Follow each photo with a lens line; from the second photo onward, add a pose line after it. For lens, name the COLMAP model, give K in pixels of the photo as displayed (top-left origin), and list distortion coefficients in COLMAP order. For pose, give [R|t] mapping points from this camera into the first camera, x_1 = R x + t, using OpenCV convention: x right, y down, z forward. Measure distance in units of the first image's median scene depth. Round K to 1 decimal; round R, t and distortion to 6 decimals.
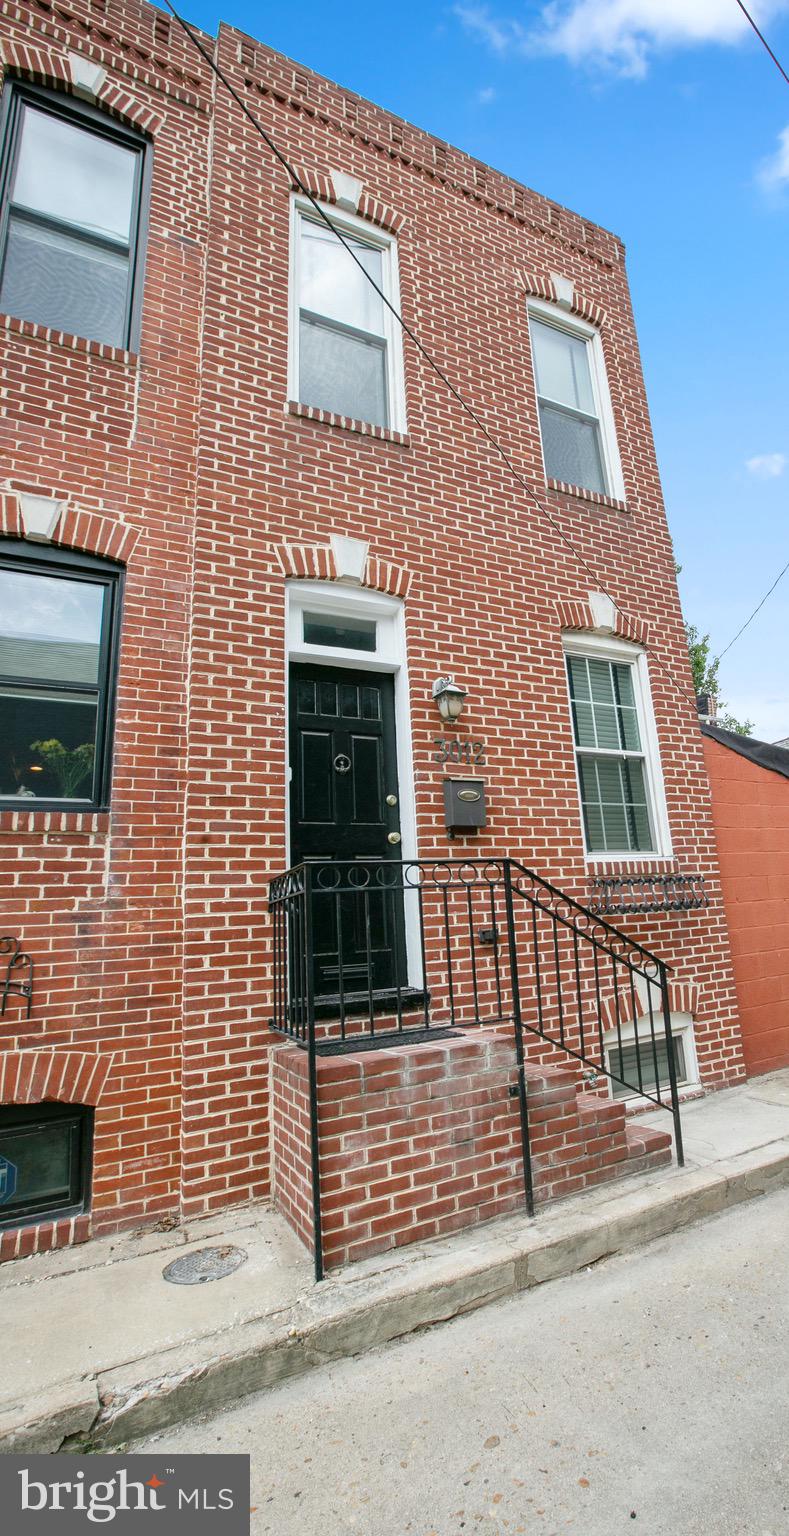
lens RADIAL K [[751.9, 0, 439.9], [0, 751.9, 667.7], [0, 0, 1]] dist [-0.051538, 0.021047]
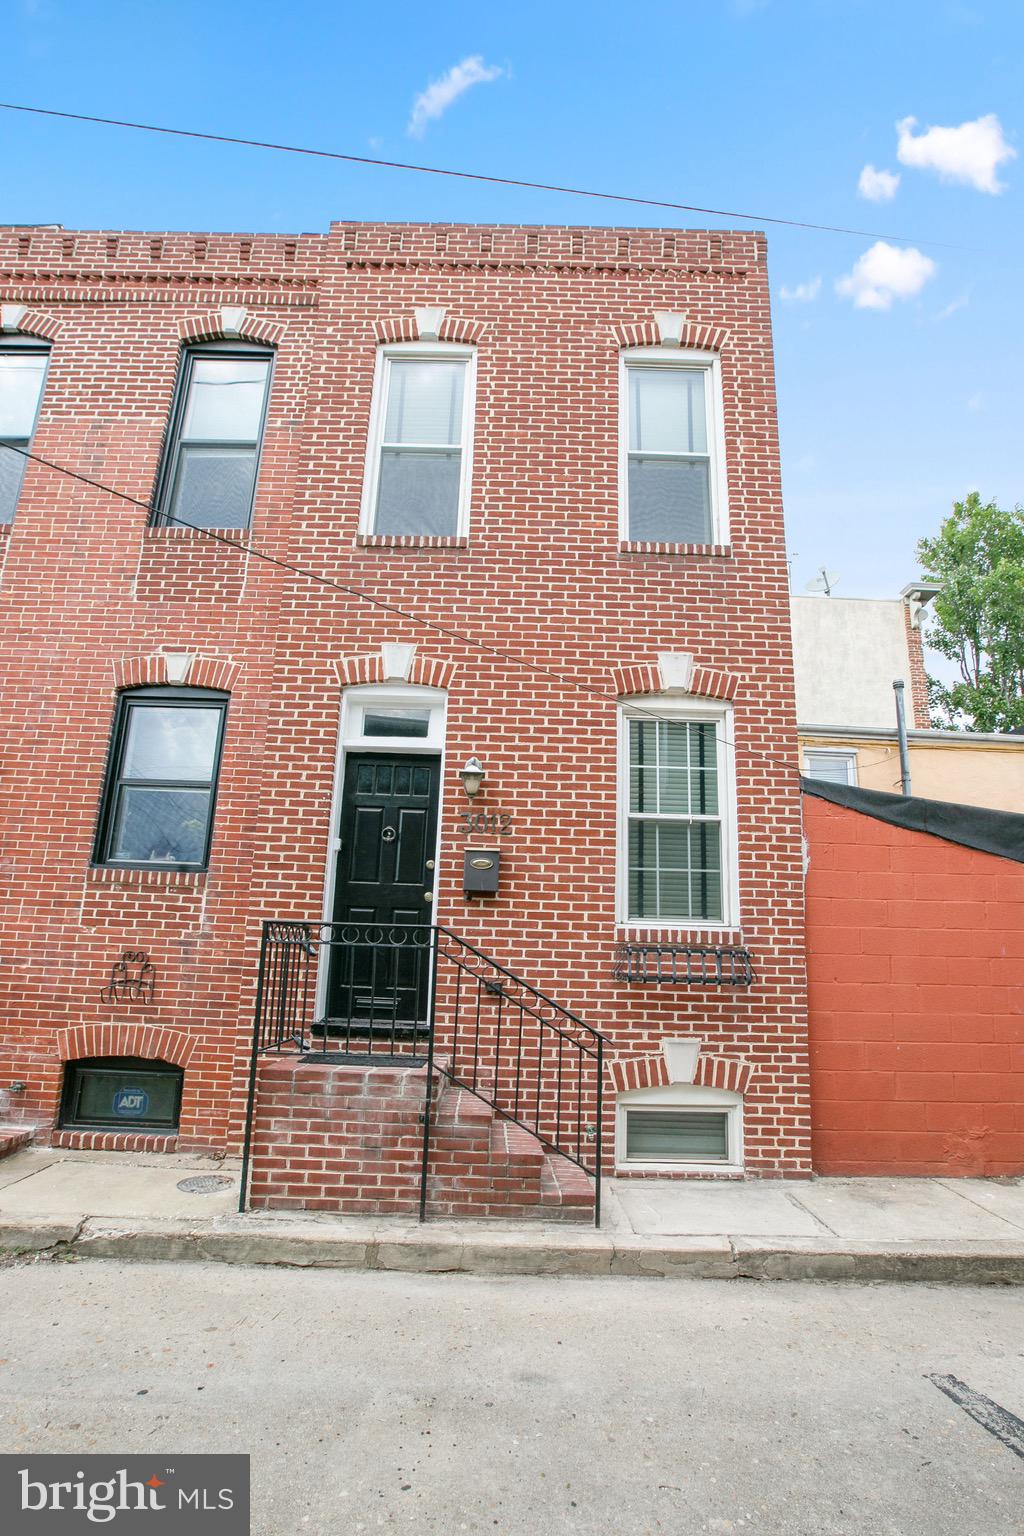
lens RADIAL K [[746.1, 0, 459.4], [0, 746.1, 714.4], [0, 0, 1]] dist [-0.061444, 0.031799]
pose [[0.849199, -0.070418, -0.523357, 0.592224], [0.089122, 0.995964, 0.010602, -0.066945], [0.520499, -0.055646, 0.852047, 0.033924]]
